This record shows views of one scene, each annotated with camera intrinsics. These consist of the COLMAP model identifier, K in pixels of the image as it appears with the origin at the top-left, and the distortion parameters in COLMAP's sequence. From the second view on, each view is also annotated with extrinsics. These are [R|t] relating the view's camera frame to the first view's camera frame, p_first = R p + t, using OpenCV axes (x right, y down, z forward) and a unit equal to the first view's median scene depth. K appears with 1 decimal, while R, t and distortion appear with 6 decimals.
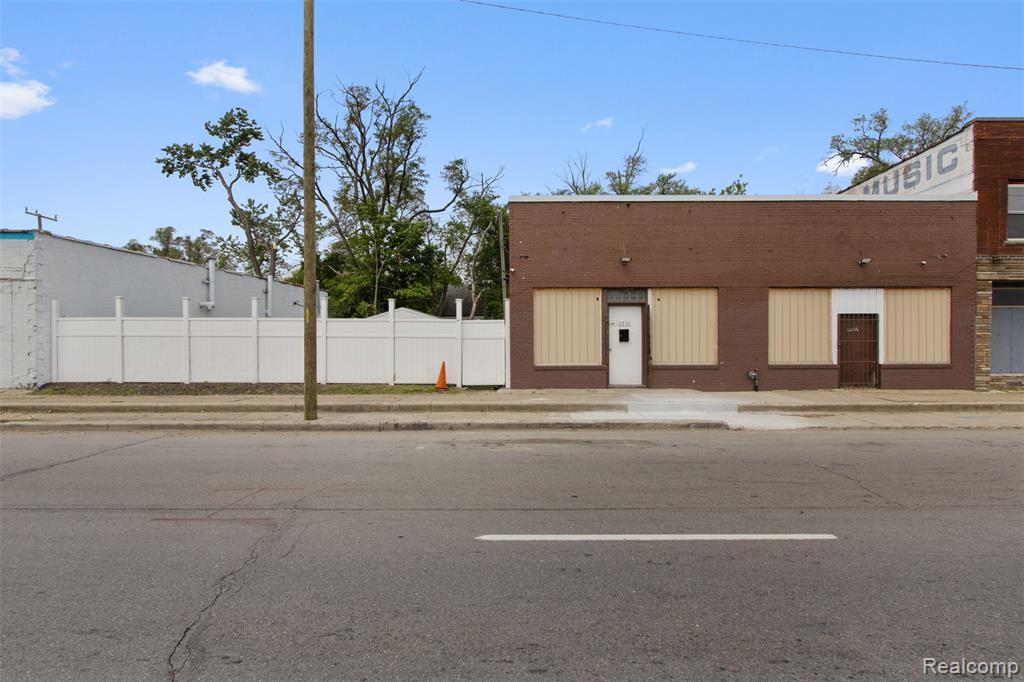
lens RADIAL K [[488.5, 0, 512.0], [0, 488.5, 341.0], [0, 0, 1]] dist [0.000346, 0.000066]
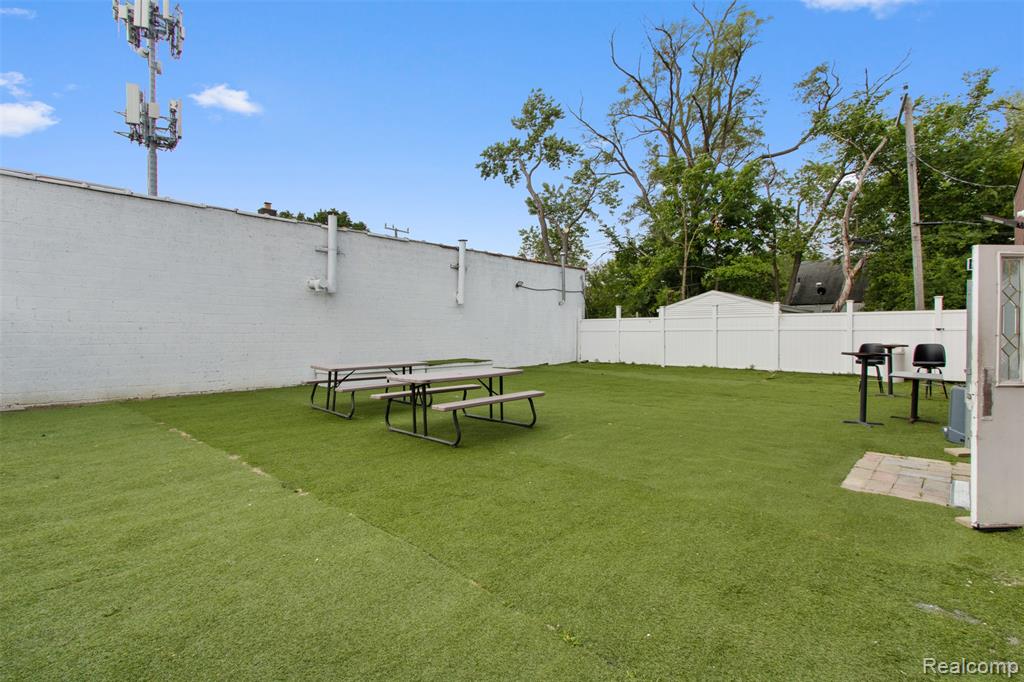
lens RADIAL K [[455.1, 0, 515.6], [0, 455.1, 348.9], [0, 0, 1]] dist [-0.000487, -0.000158]
pose [[0.740448, 0.020212, -0.671810, 0.009378], [-0.000919, 0.999577, 0.029060, -0.000331], [0.672114, -0.020900, 0.740153, 0.297381]]
